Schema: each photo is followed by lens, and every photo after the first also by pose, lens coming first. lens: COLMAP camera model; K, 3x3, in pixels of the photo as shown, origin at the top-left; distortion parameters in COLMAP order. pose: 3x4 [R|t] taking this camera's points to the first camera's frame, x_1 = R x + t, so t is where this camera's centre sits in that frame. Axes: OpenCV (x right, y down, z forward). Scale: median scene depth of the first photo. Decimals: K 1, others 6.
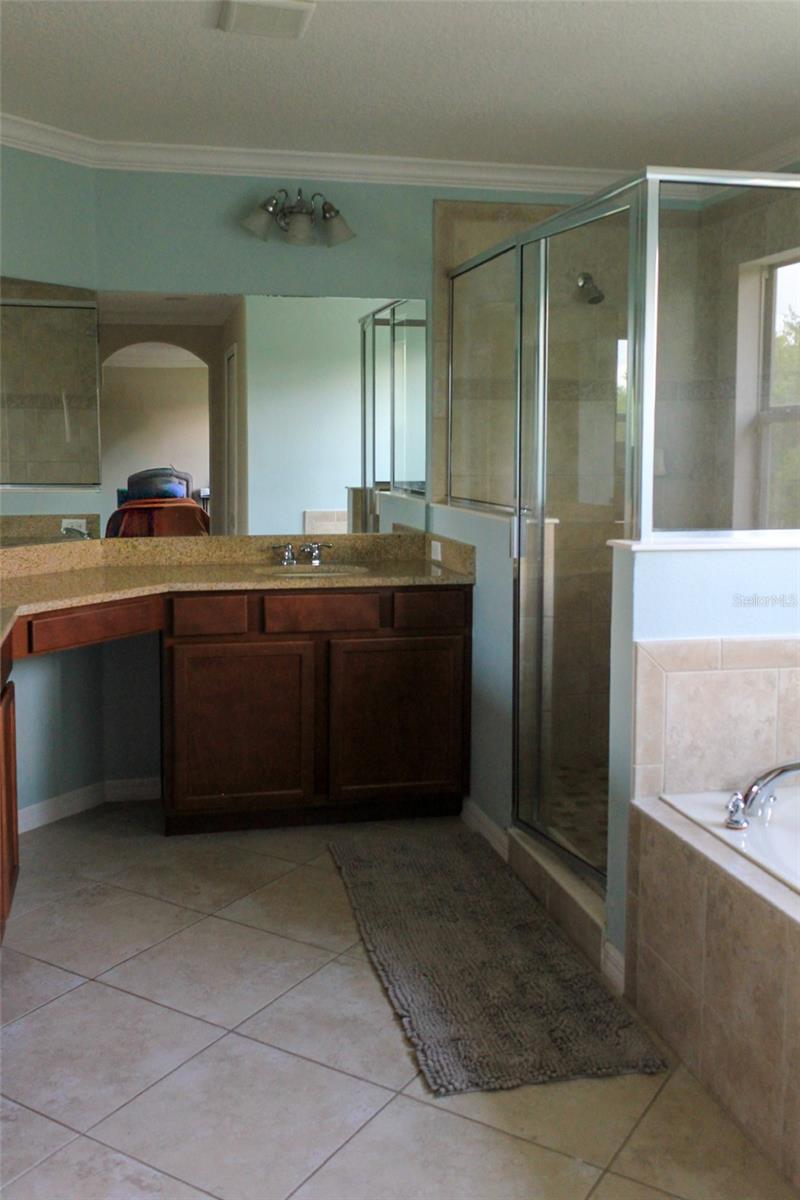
lens RADIAL K [[1146.4, 0, 396.2], [0, 1146.4, 534.3], [0, 0, 1]] dist [-0.002077, 0.002914]
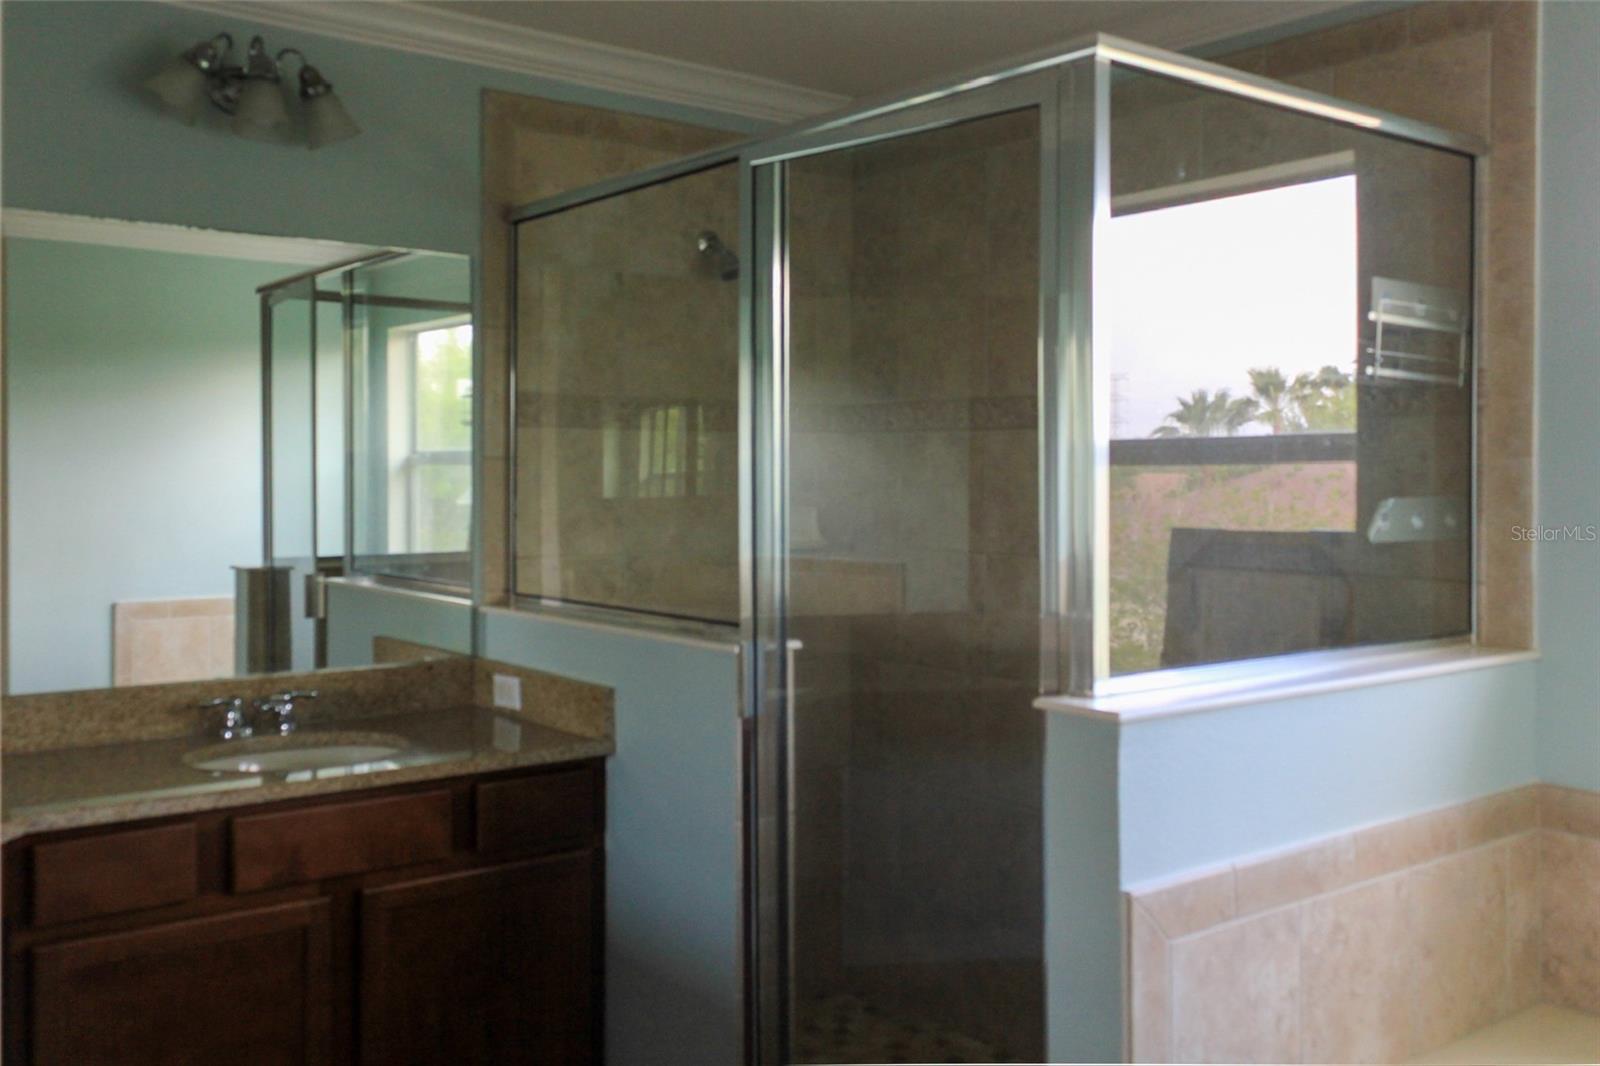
lens RADIAL K [[1457.5, 0, 797.6], [0, 1457.5, 491.0], [0, 0, 1]] dist [-0.004608, 0.001850]
pose [[0.906440, -0.004646, 0.422310, -0.143957], [0.033292, 0.997614, -0.060482, -0.037719], [-0.421021, 0.068882, 0.904432, 0.286347]]
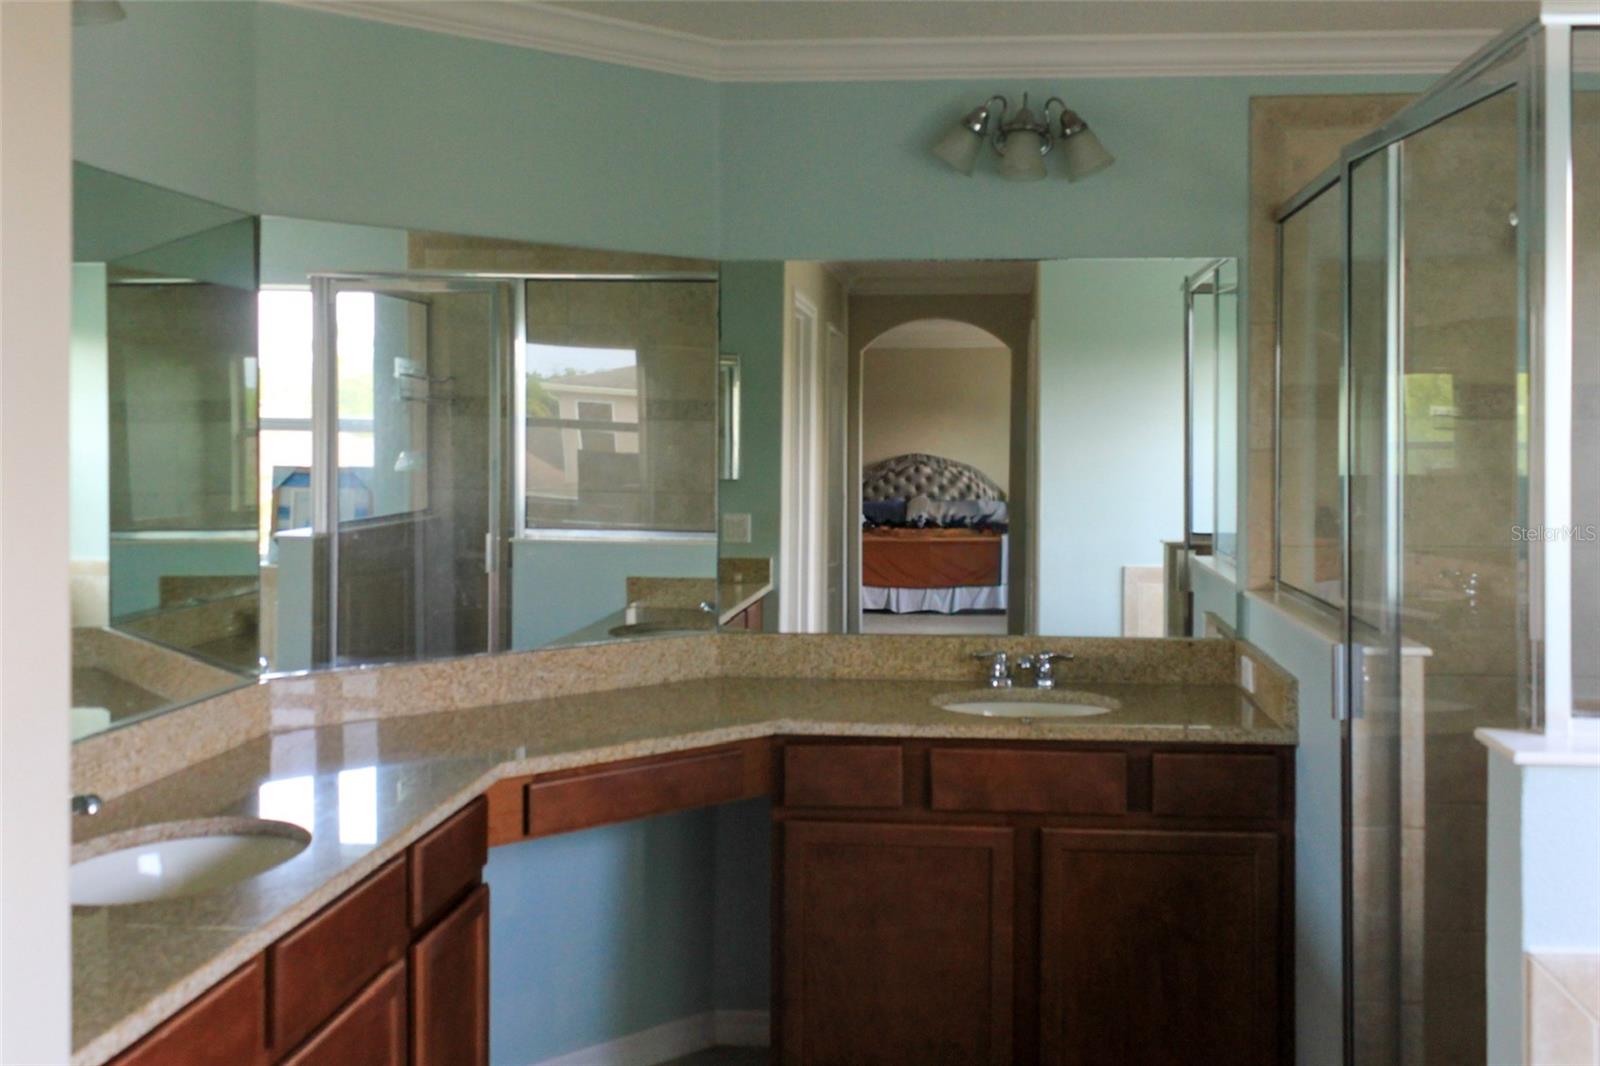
lens RADIAL K [[1528.5, 0, 874.6], [0, 1528.5, 426.9], [0, 0, 1]] dist [-0.002077, 0.002914]
pose [[0.953983, 0.001418, -0.299858, 0.091056], [-0.027164, 0.996286, -0.081710, -0.044753], [0.298628, 0.086095, 0.950478, 0.183342]]
